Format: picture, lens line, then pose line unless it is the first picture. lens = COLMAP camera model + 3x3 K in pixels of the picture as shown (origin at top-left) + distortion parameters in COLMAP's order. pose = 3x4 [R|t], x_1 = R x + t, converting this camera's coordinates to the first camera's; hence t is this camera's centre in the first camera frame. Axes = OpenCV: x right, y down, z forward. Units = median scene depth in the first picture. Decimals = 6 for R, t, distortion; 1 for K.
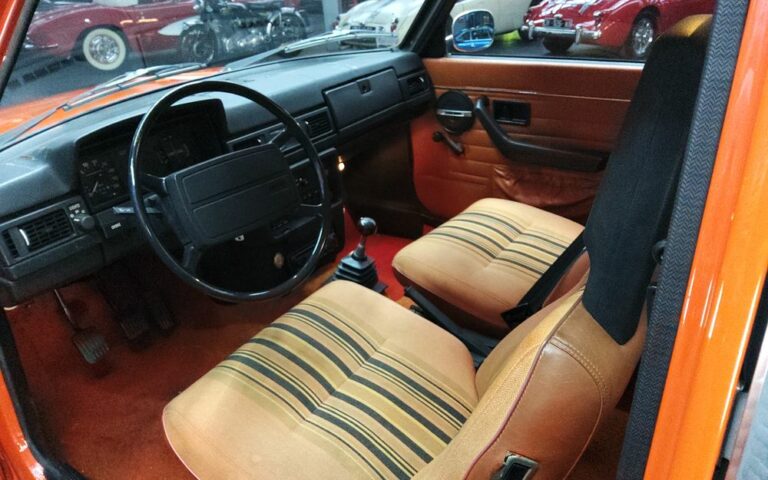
lens RADIAL K [[569.5, 0, 383.0], [0, 569.5, 257.7], [0, 0, 1]] dist [0.068113, -0.115413]
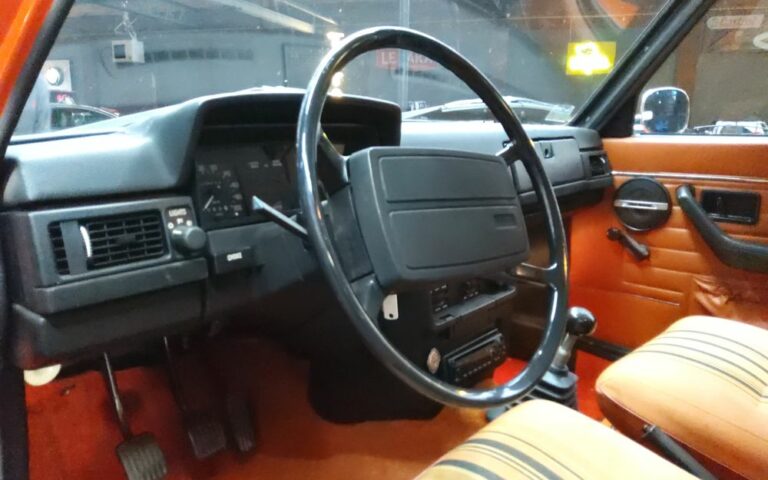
lens RADIAL K [[566.9, 0, 383.2], [0, 566.9, 256.5], [0, 0, 1]] dist [0.065798, -0.104072]
pose [[0.991485, 0.084777, -0.098849, -0.149160], [-0.106920, 0.963281, -0.246288, 0.045570], [0.074340, 0.254759, 0.964143, 0.259592]]
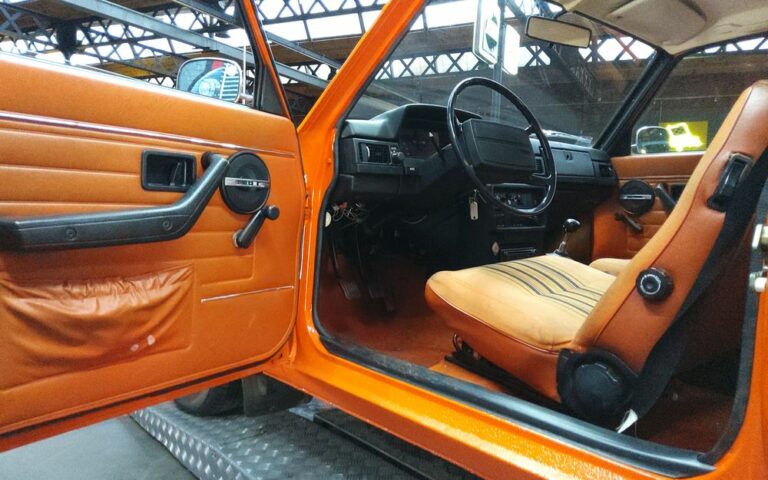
lens RADIAL K [[569.5, 0, 383.0], [0, 569.5, 257.7], [0, 0, 1]] dist [0.068113, -0.115413]
pose [[0.966104, 0.100991, -0.237579, -0.096841], [-0.182498, 0.918091, -0.351857, 0.416225], [0.182585, 0.383288, 0.905402, -0.161792]]
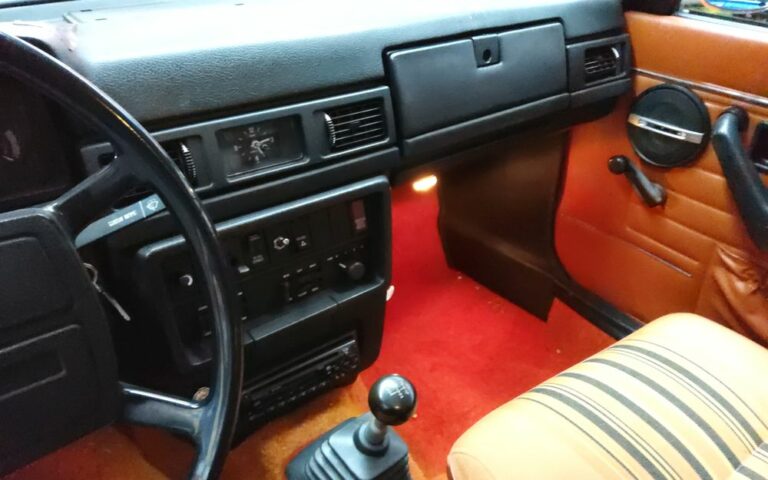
lens RADIAL K [[579.9, 0, 383.6], [0, 579.9, 252.9], [0, 0, 1]] dist [0.059209, -0.115466]
pose [[0.950355, 0.230171, -0.209397, 0.022494], [-0.212767, 0.971715, 0.102469, -0.155193], [0.227060, -0.052829, 0.972447, 0.461955]]
